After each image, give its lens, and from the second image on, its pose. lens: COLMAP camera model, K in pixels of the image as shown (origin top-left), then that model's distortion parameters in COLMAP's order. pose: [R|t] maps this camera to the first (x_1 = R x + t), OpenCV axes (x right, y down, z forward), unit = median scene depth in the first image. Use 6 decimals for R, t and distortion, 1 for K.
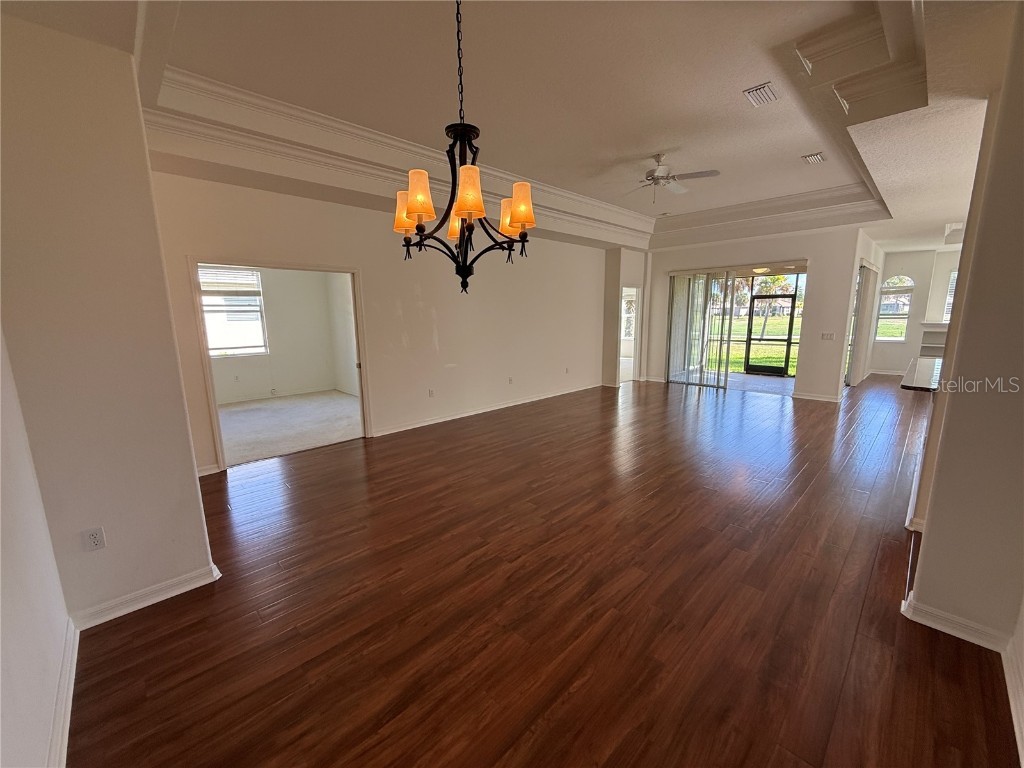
lens RADIAL K [[413.7, 0, 513.5], [0, 413.7, 385.7], [0, 0, 1]] dist [0.005573, 0.000064]
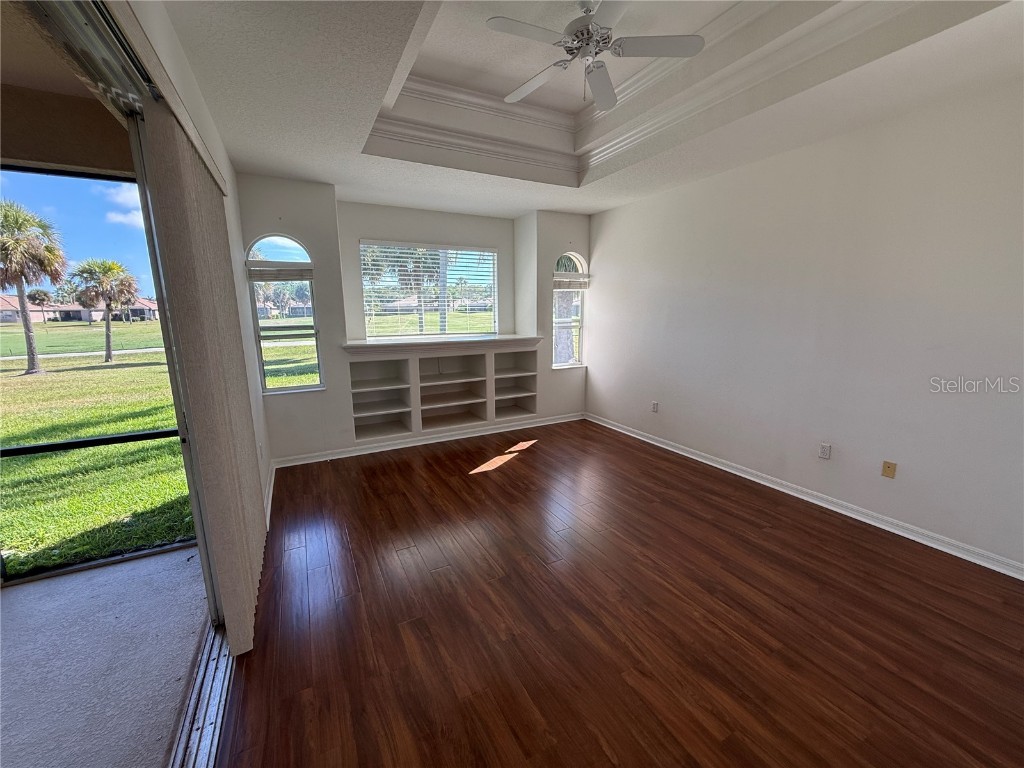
lens RADIAL K [[409.5, 0, 509.7], [0, 409.5, 384.6], [0, 0, 1]] dist [0.000589, -0.000019]
pose [[0.298170, -0.163807, 0.940352, 1.057559], [0.171720, 0.978296, 0.115967, -0.228860], [-0.938939, 0.126899, 0.319827, 1.210195]]
